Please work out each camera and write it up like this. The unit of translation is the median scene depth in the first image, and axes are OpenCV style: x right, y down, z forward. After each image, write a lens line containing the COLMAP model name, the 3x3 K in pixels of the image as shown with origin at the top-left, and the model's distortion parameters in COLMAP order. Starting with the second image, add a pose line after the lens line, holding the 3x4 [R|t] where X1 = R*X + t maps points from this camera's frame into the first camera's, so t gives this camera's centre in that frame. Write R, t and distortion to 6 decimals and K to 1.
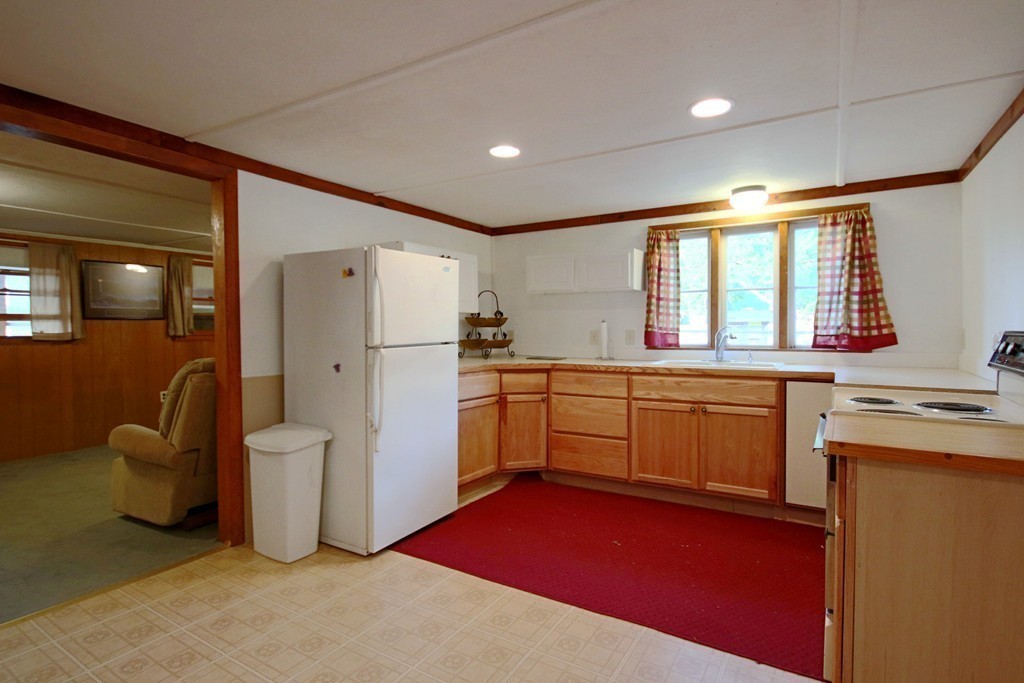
lens RADIAL K [[526.0, 0, 514.2], [0, 526.0, 338.9], [0, 0, 1]] dist [-0.003003, 0.001331]
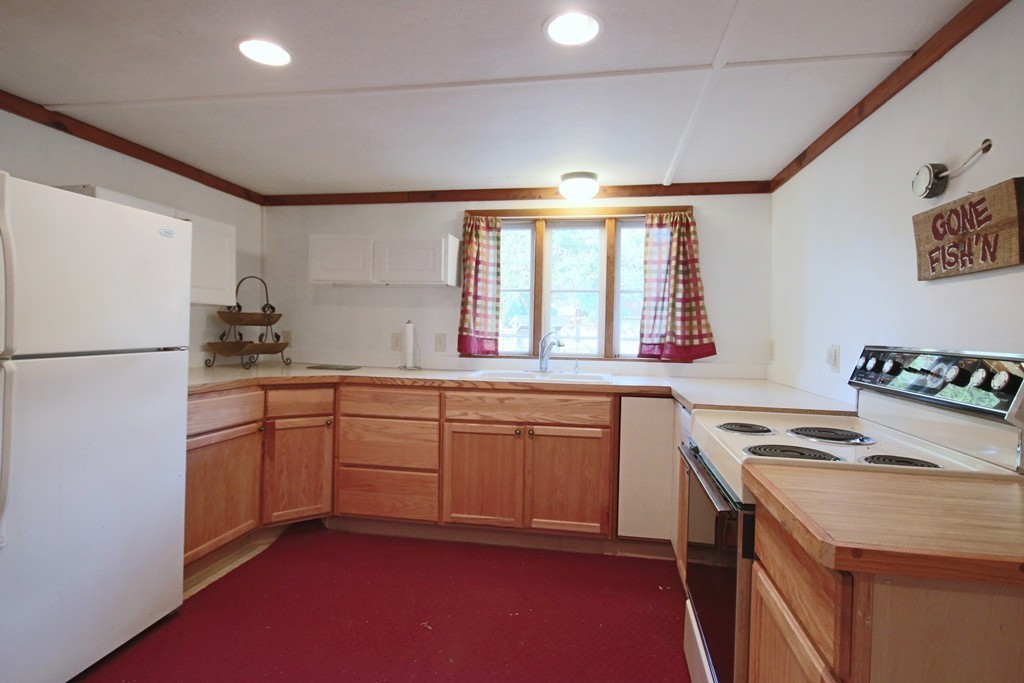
lens RADIAL K [[526.0, 0, 514.2], [0, 526.0, 338.9], [0, 0, 1]] dist [-0.003003, 0.001331]
pose [[0.929717, 0.016912, 0.367887, 0.024687], [-0.015819, 0.999857, -0.005987, -0.005865], [-0.367936, -0.000253, 0.929851, 0.205964]]
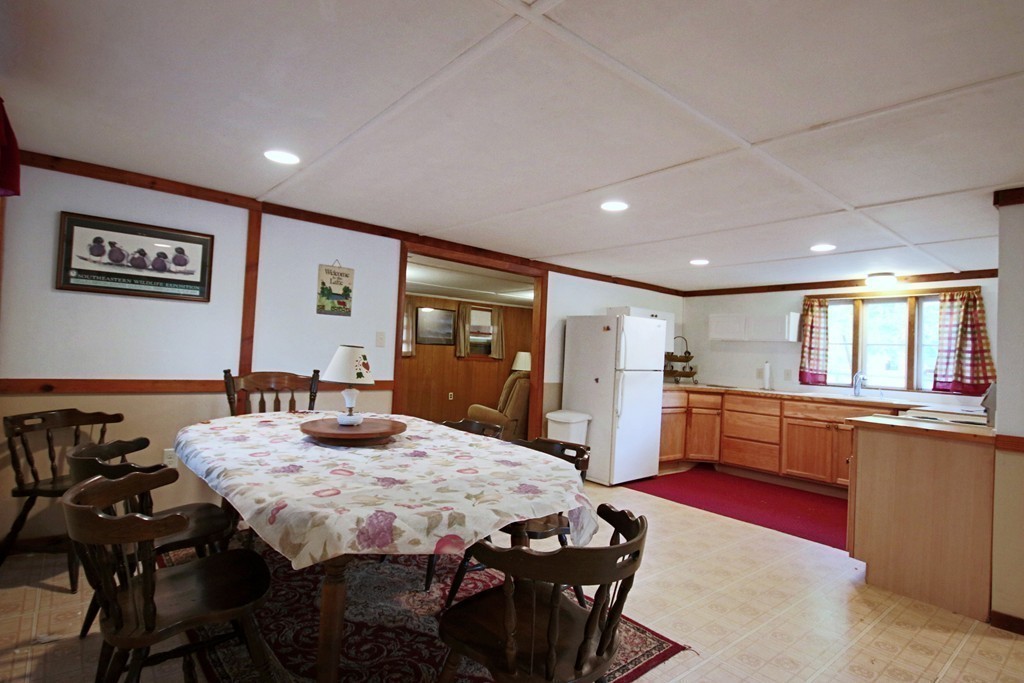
lens RADIAL K [[526.0, 0, 514.2], [0, 526.0, 338.9], [0, 0, 1]] dist [-0.003003, 0.001331]
pose [[0.946804, 0.040170, -0.319293, -0.023905], [-0.058778, 0.997075, -0.048855, 0.013157], [0.316397, 0.065024, 0.946396, -0.584128]]
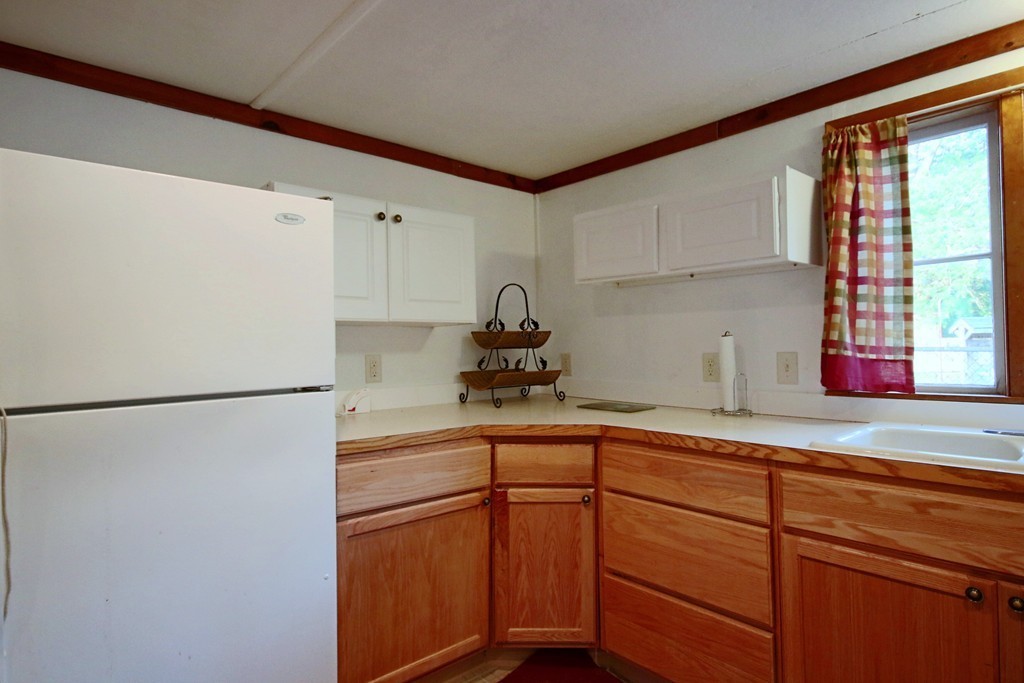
lens RADIAL K [[568.5, 0, 511.6], [0, 568.5, 338.0], [0, 0, 1]] dist [0.005259, 0.002167]
pose [[0.957861, -0.014917, -0.286844, 0.144622], [0.004897, 0.999354, -0.035616, -0.014129], [0.287190, 0.032710, 0.957315, 0.493505]]
